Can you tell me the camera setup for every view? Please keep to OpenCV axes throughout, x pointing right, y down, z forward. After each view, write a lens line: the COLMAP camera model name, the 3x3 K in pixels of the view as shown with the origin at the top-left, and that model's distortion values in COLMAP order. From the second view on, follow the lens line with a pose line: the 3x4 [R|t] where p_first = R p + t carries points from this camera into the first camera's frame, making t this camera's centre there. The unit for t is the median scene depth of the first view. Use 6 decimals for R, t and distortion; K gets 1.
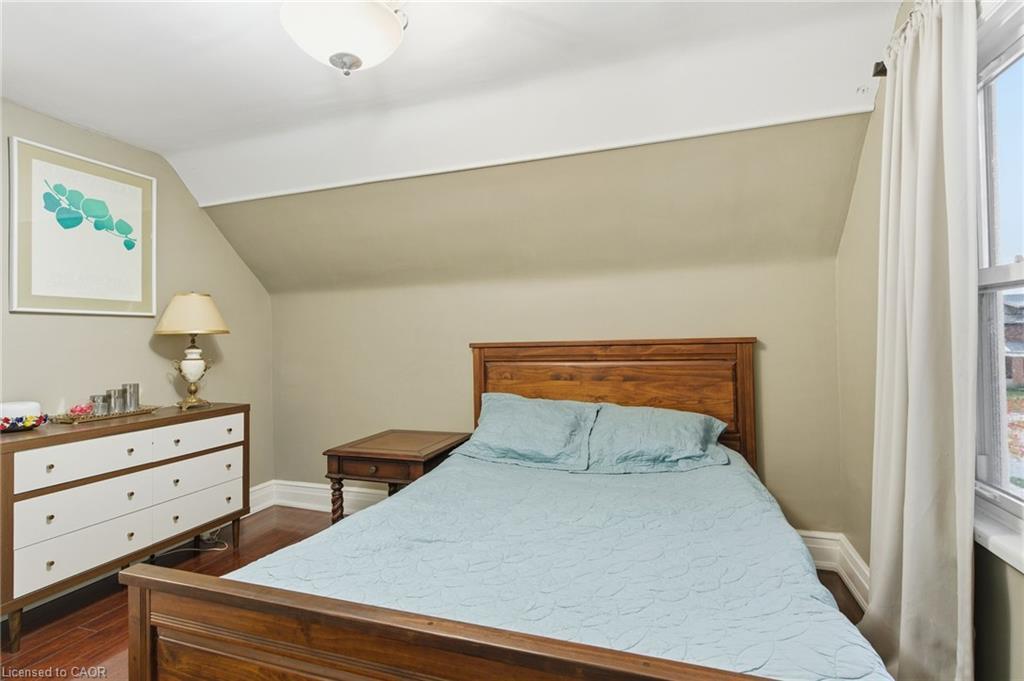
lens RADIAL K [[473.0, 0, 512.0], [0, 473.0, 337.3], [0, 0, 1]] dist [0.007213, -0.003925]
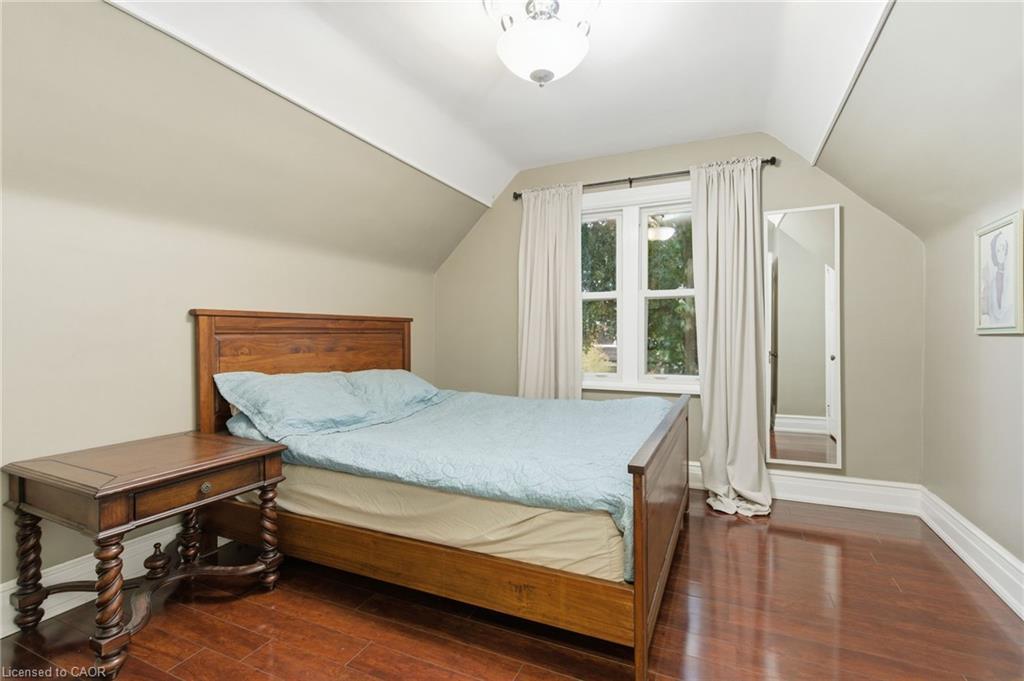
lens RADIAL K [[473.0, 0, 509.3], [0, 473.0, 340.7], [0, 0, 1]] dist [0.007213, -0.003925]
pose [[0.109935, 0.005106, 0.993926, -0.848957], [-0.008405, 0.999956, -0.004207, 0.067309], [-0.993903, -0.007891, 0.109973, 0.469250]]
